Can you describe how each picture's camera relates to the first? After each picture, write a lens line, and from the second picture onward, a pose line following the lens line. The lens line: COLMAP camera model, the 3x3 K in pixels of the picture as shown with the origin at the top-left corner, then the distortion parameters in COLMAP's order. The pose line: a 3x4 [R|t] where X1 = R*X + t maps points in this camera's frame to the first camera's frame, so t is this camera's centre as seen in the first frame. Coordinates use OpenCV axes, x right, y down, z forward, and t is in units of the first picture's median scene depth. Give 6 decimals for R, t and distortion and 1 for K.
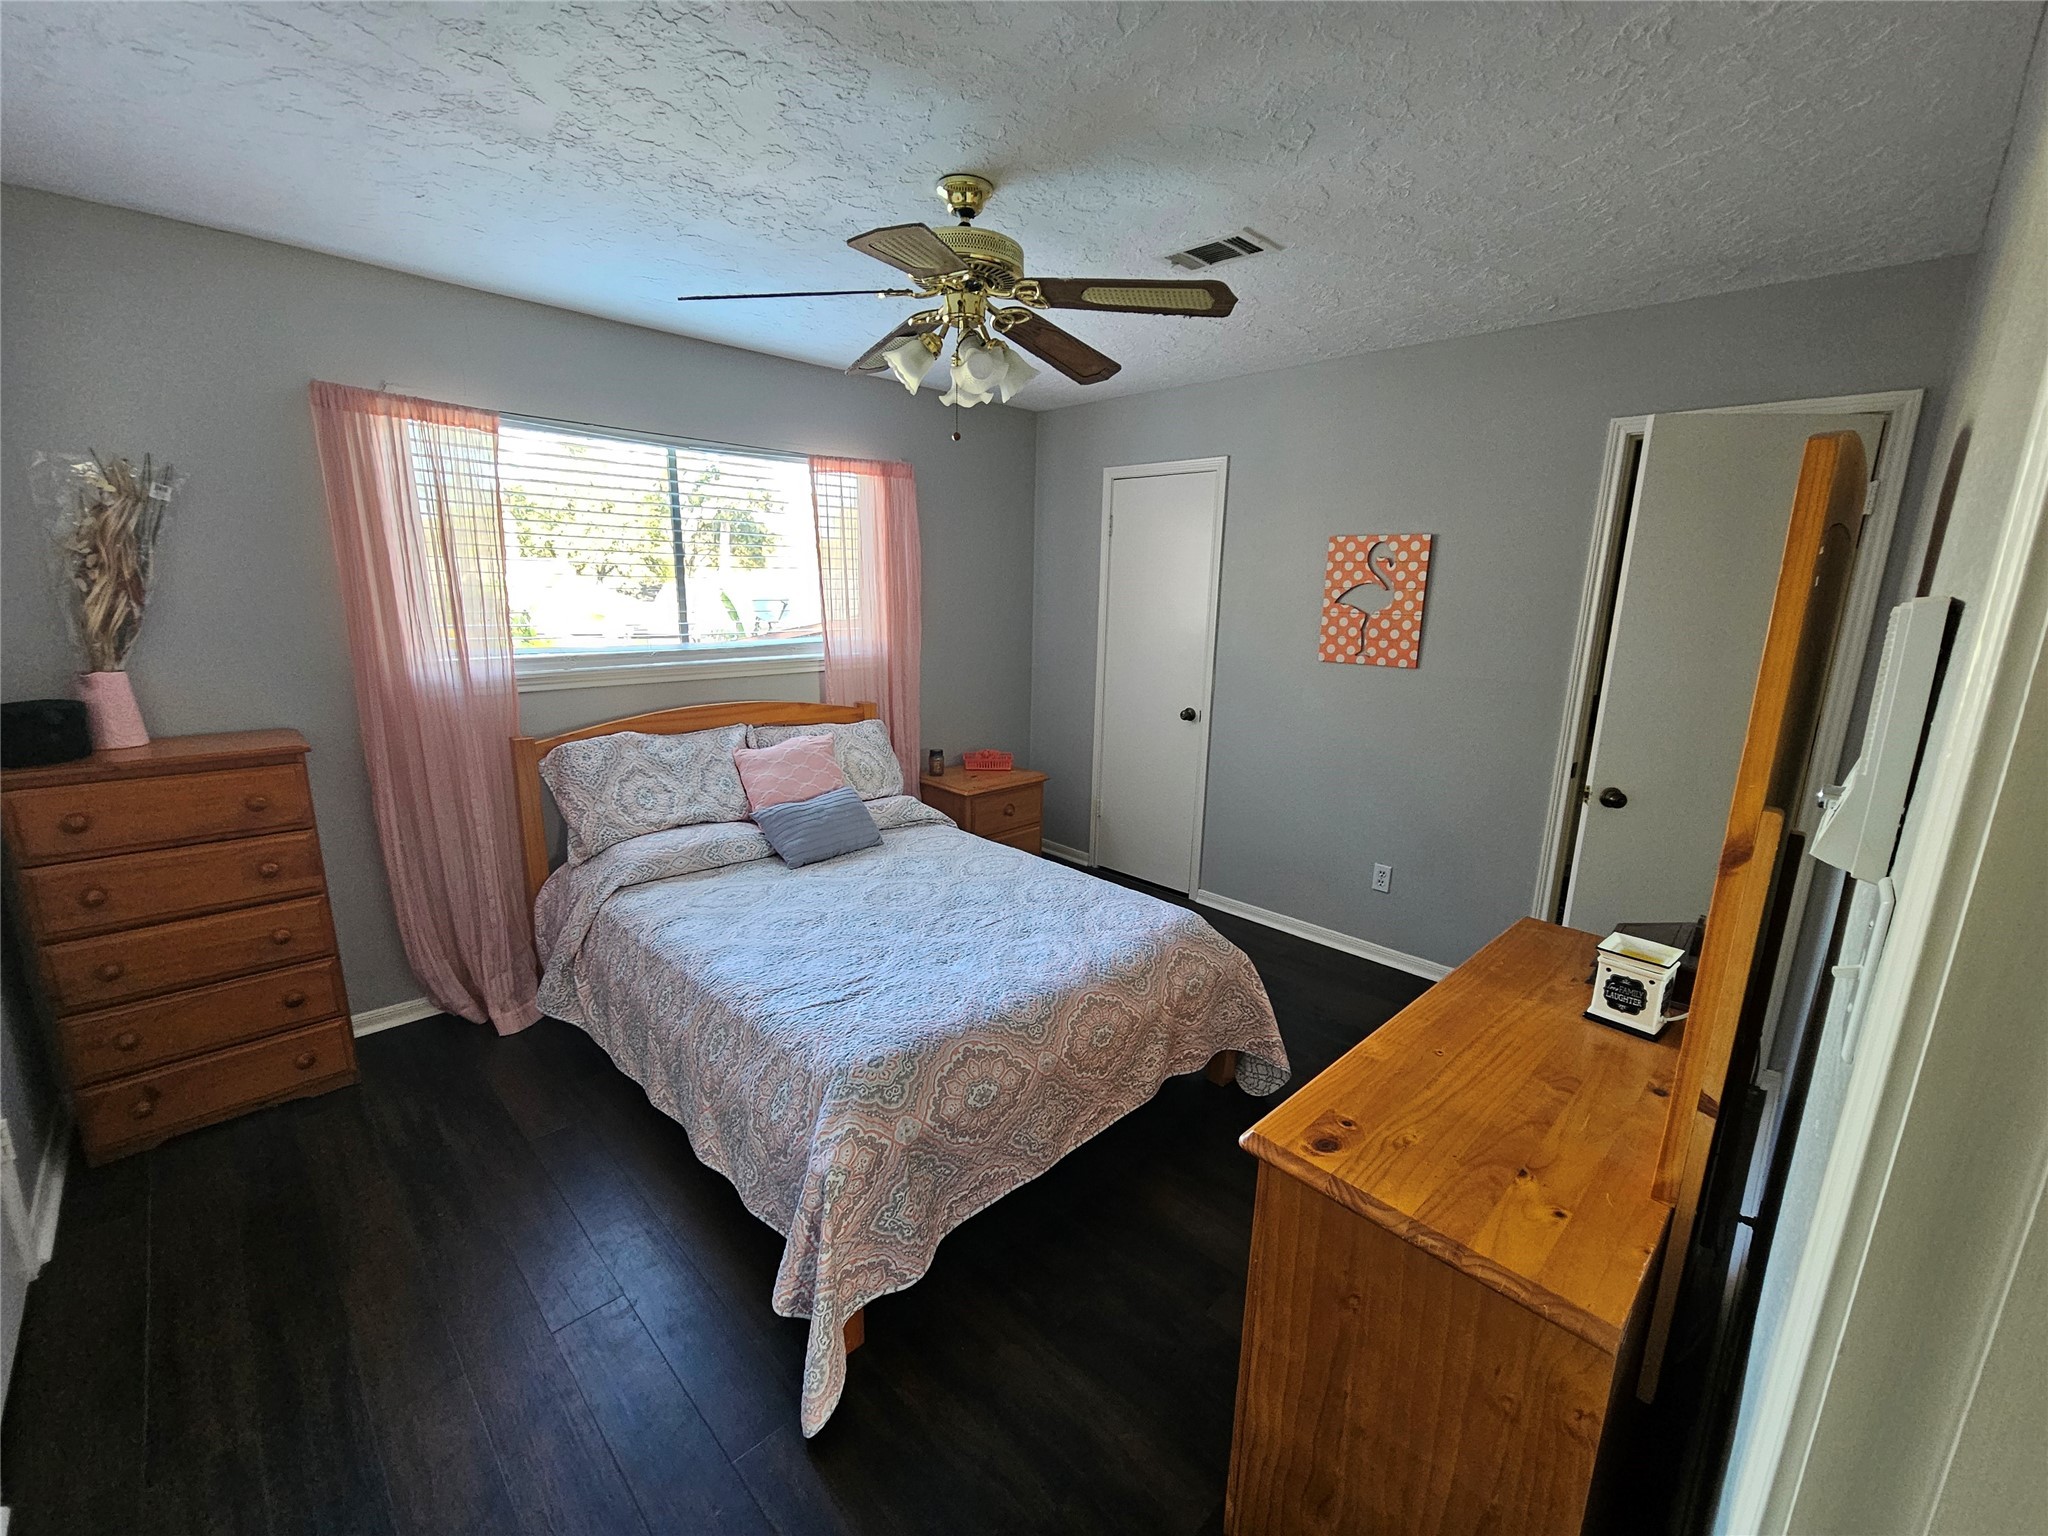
lens RADIAL K [[841.1, 0, 1031.0], [0, 841.1, 768.4], [0, 0, 1]] dist [0.000431, 0.000023]
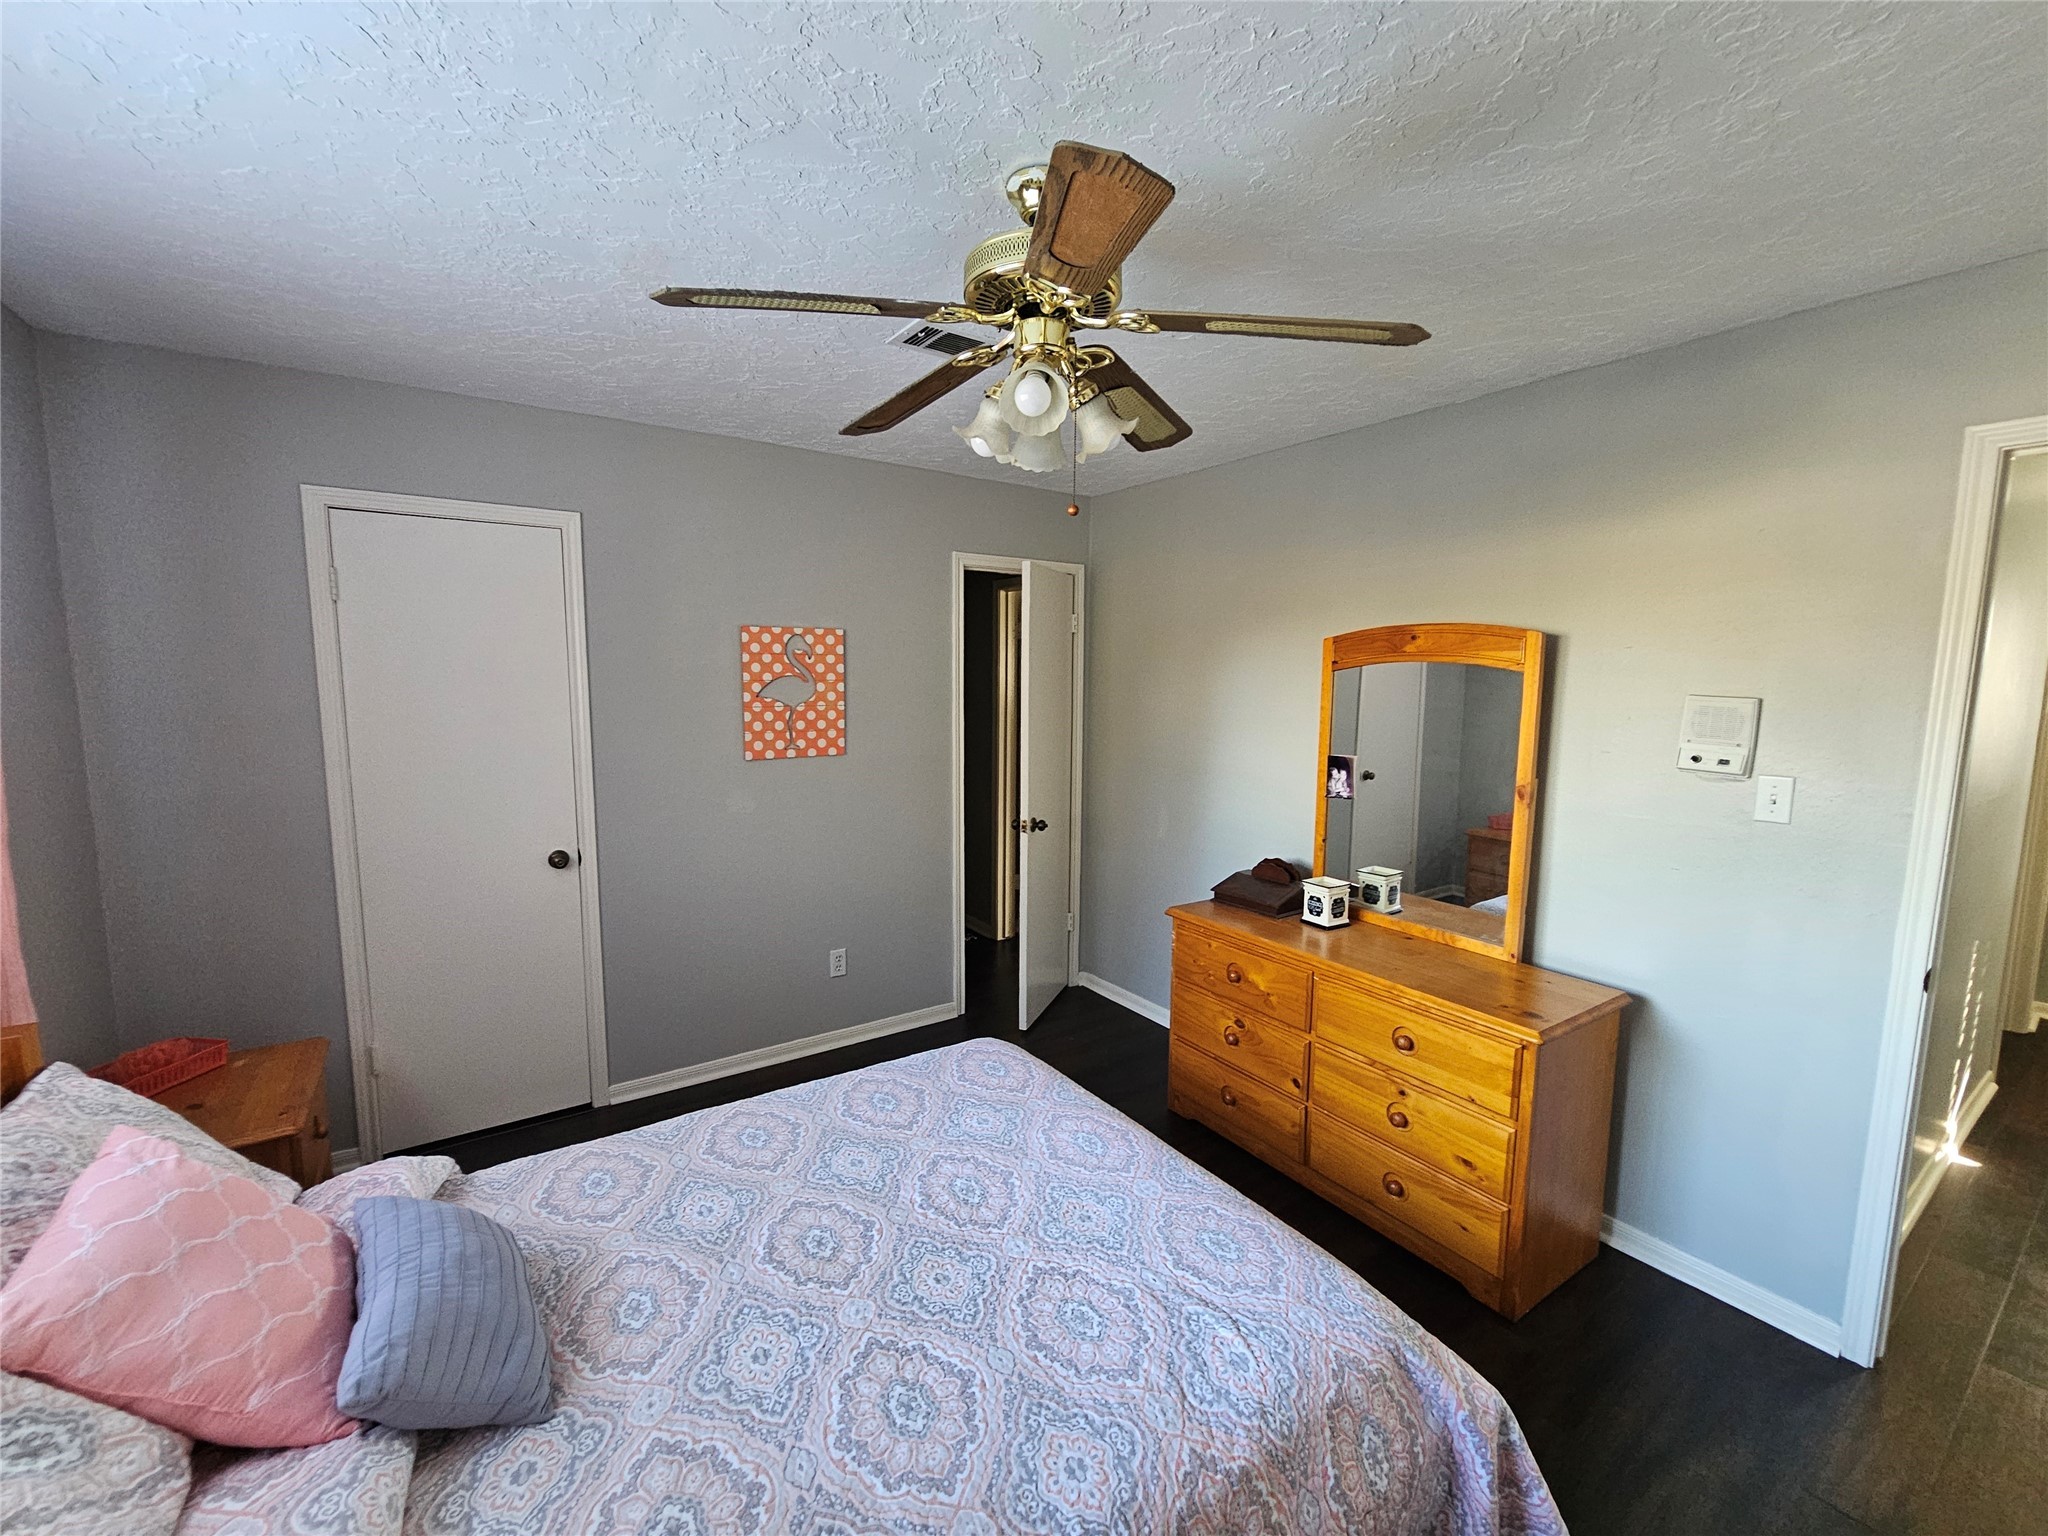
lens RADIAL K [[841.1, 0, 1022.9], [0, 841.1, 767.6], [0, 0, 1]] dist [0.000431, 0.000023]
pose [[0.188651, -0.131368, 0.973218, -0.508218], [0.209343, 0.973614, 0.090841, -0.147389], [-0.959472, 0.186599, 0.211174, 0.551560]]
